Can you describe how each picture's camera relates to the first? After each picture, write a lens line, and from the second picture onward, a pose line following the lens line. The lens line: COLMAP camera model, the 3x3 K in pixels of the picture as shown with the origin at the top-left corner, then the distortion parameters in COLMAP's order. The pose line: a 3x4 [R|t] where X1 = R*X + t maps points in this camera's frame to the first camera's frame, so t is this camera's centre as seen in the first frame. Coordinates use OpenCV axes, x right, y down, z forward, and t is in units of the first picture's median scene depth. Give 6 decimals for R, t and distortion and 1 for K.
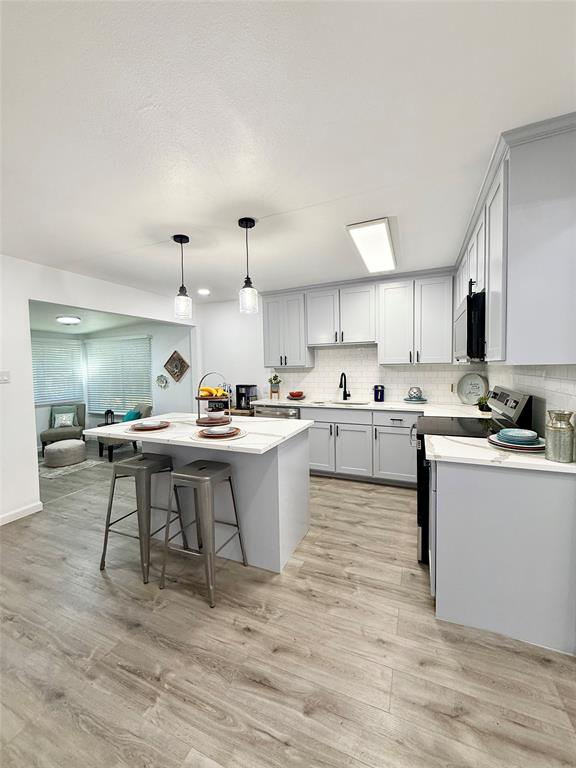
lens RADIAL K [[306.4, 0, 287.8], [0, 306.4, 381.5], [0, 0, 1]] dist [-0.000102, 0.000412]
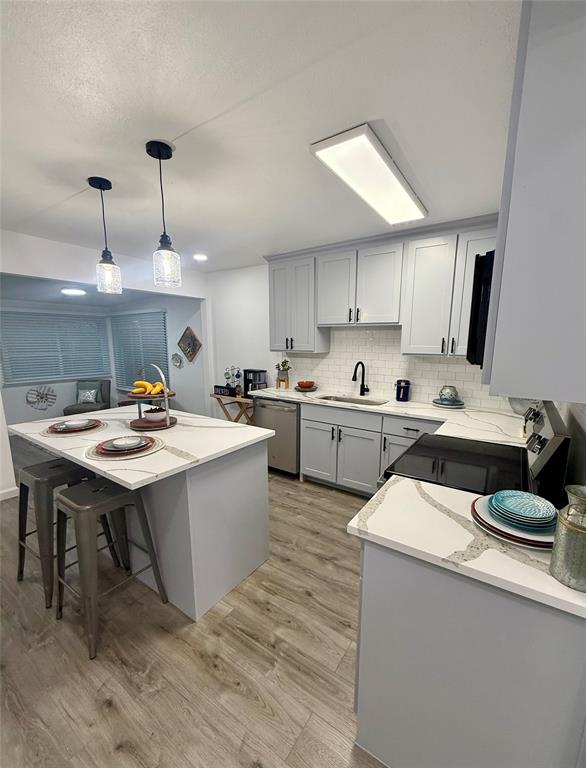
lens RADIAL K [[321.0, 0, 302.2], [0, 321.0, 400.5], [0, 0, 1]] dist [0.000926, -0.000056]
pose [[0.983122, 0.058038, -0.173499, 0.190331], [-0.033707, 0.989573, 0.140030, -0.041654], [0.179817, -0.131819, 0.974828, 0.157651]]
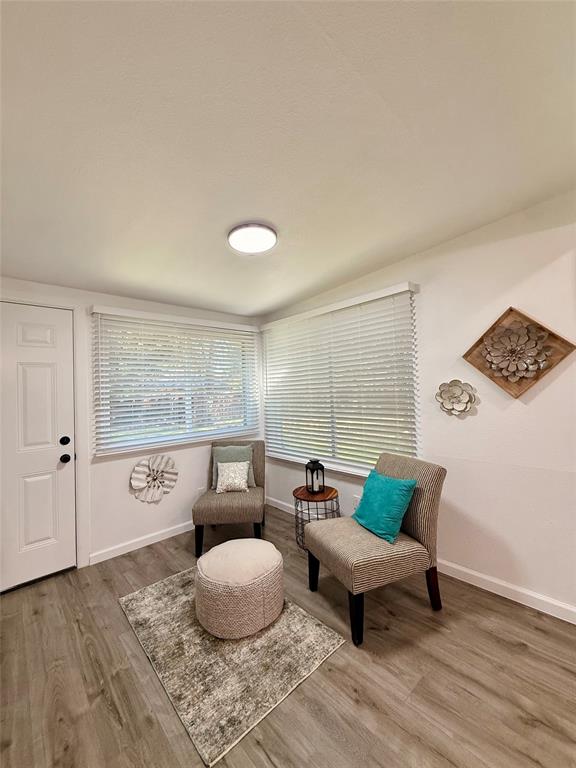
lens RADIAL K [[306.4, 0, 287.8], [0, 306.4, 381.5], [0, 0, 1]] dist [-0.000102, 0.000412]
pose [[0.914899, -0.023919, -0.402974, -0.629541], [-0.000879, 0.998123, -0.061239, 0.003961], [0.403682, 0.056382, 0.913160, 0.812878]]
